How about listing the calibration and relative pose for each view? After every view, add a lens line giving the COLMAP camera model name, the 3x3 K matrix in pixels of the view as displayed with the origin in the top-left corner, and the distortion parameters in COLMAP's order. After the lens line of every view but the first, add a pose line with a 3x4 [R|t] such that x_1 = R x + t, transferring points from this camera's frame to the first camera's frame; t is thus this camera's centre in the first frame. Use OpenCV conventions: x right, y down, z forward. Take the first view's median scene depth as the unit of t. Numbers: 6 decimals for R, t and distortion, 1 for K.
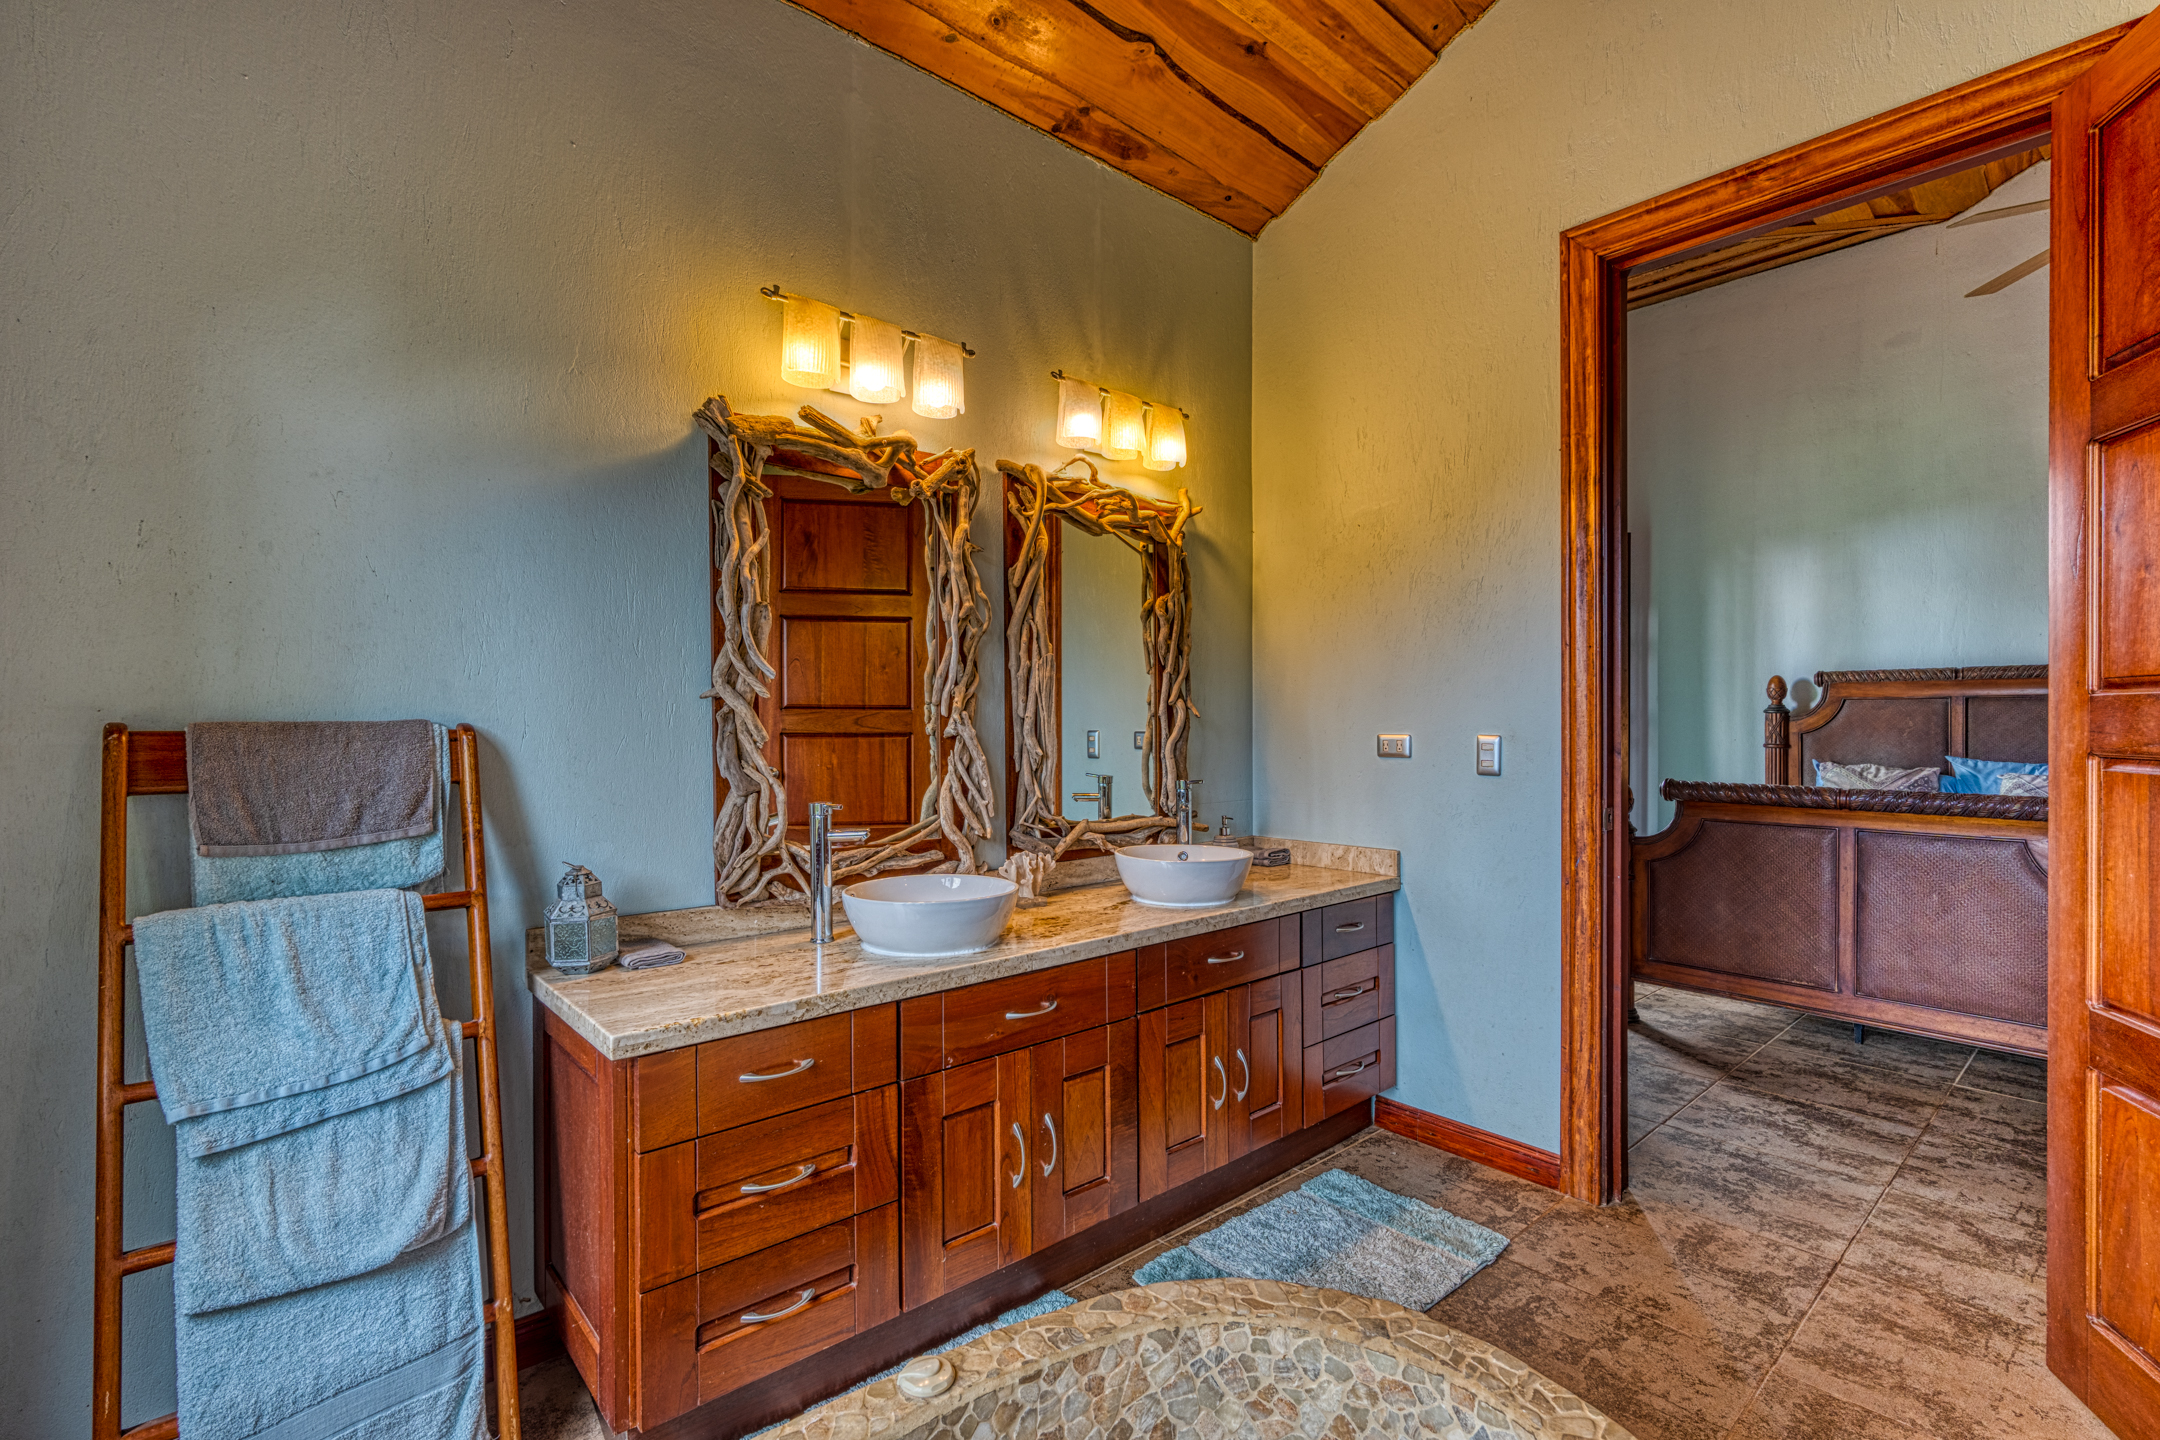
lens RADIAL K [[989.8, 0, 1071.7], [0, 989.8, 725.9], [0, 0, 1]] dist [0.001241, -0.000219]
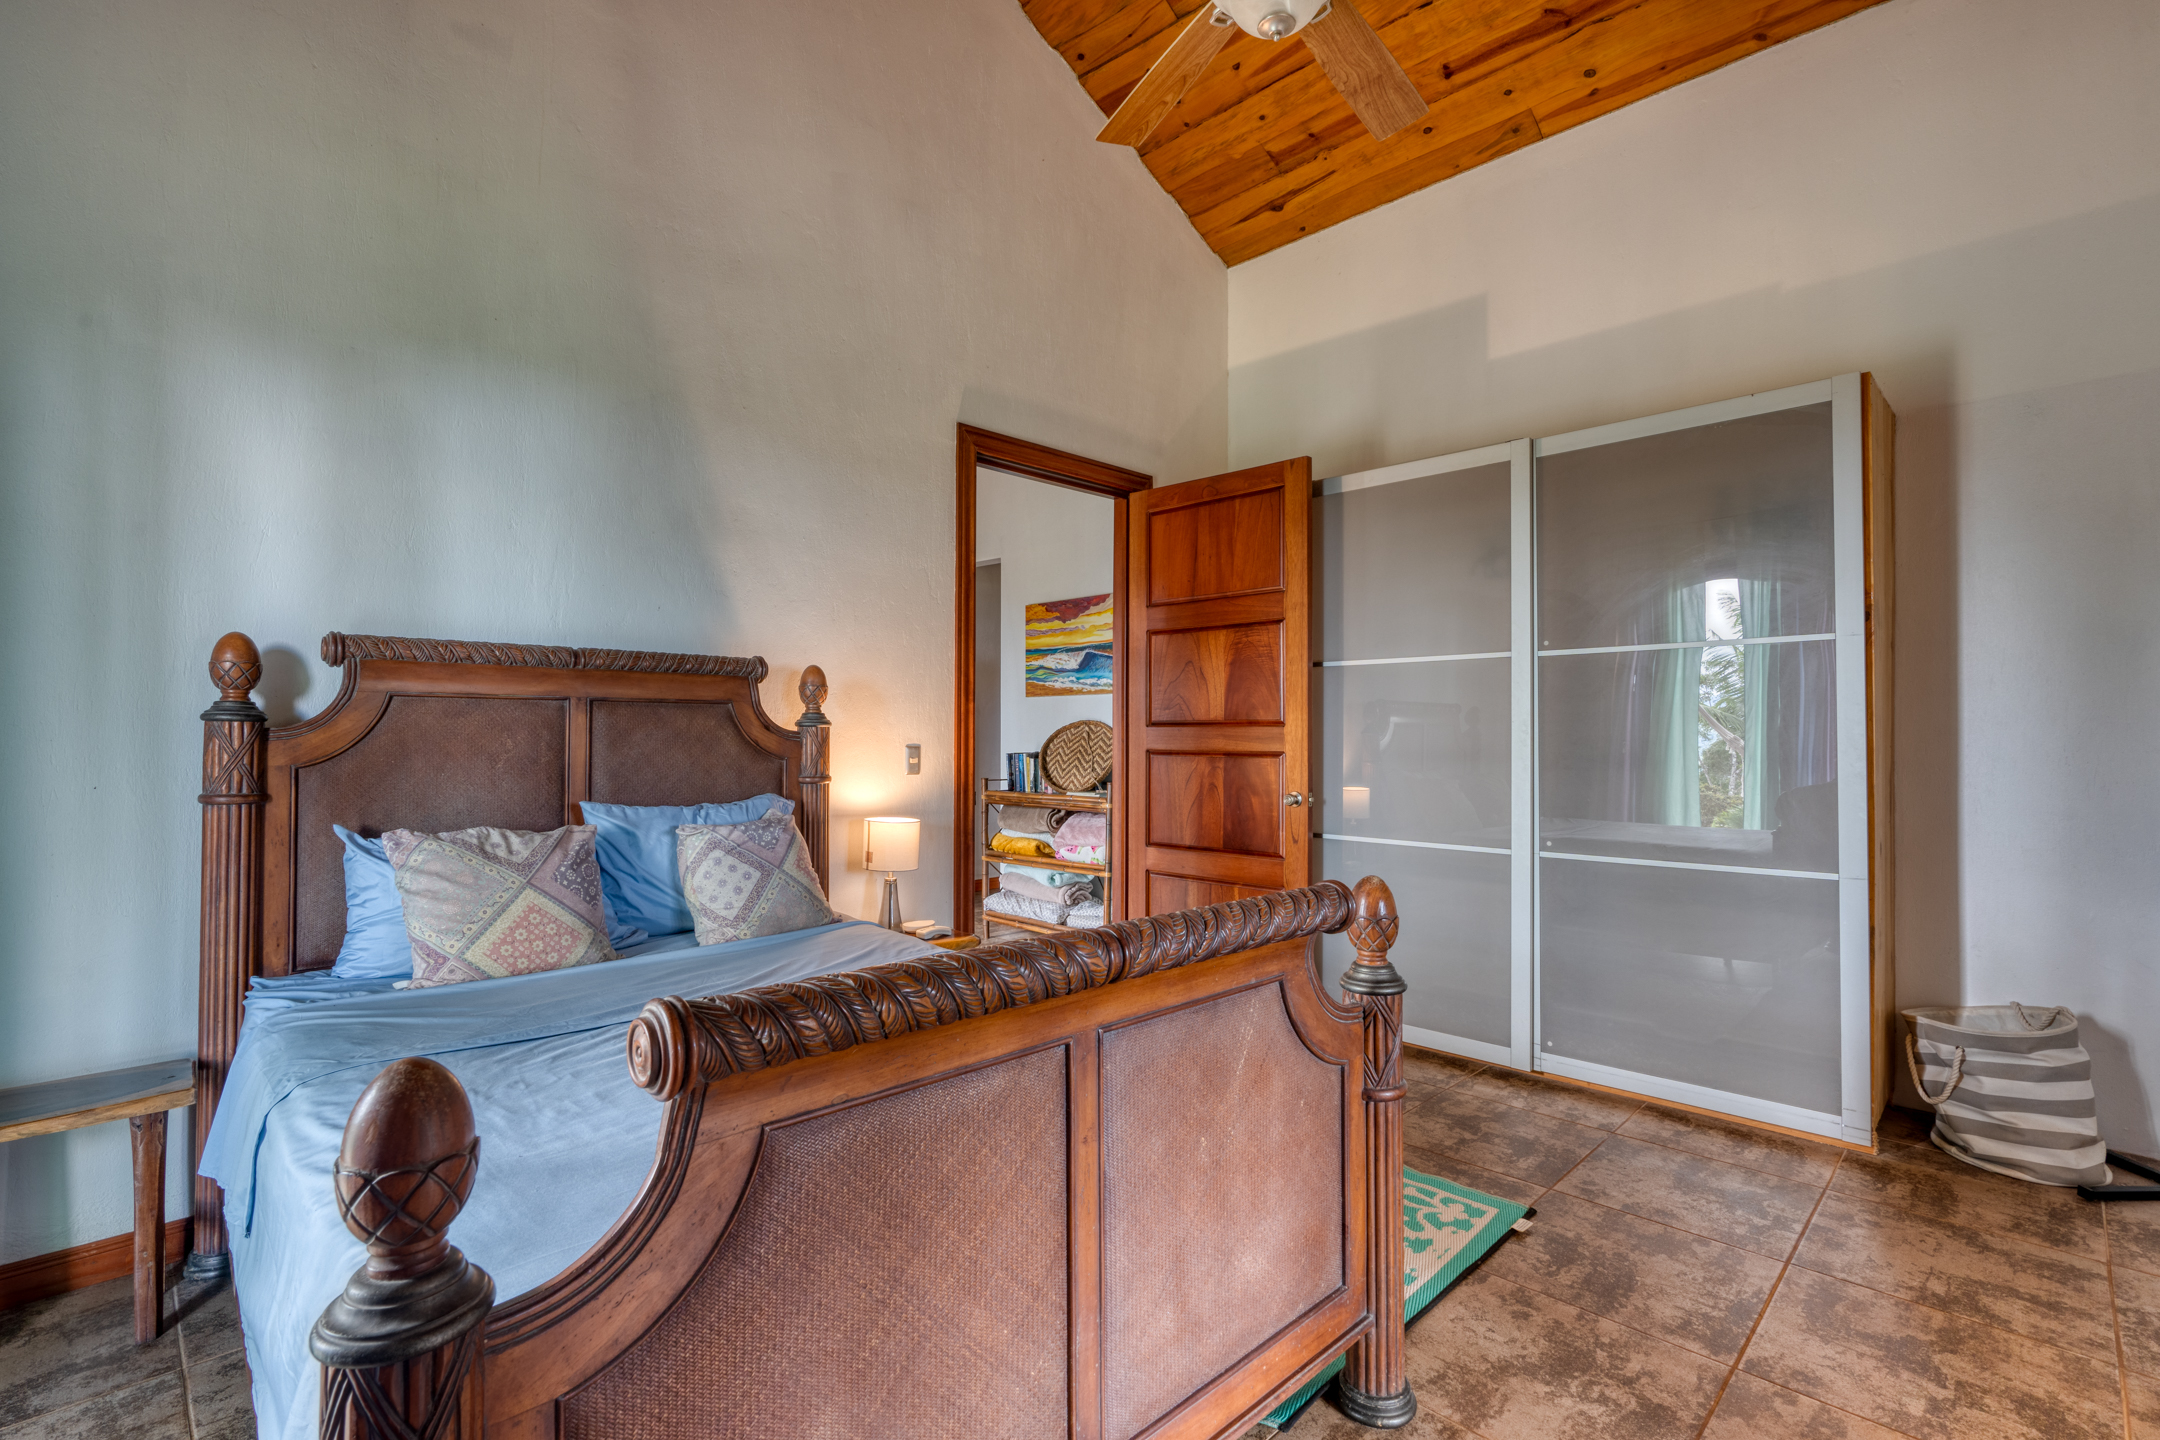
lens RADIAL K [[989.8, 0, 1073.4], [0, 989.8, 726.1], [0, 0, 1]] dist [0.001241, -0.000219]
pose [[-0.053361, 0.007504, 0.998547, 0.286693], [0.002490, 0.999970, -0.007382, -0.007879], [-0.998572, 0.002093, -0.053378, 0.720638]]
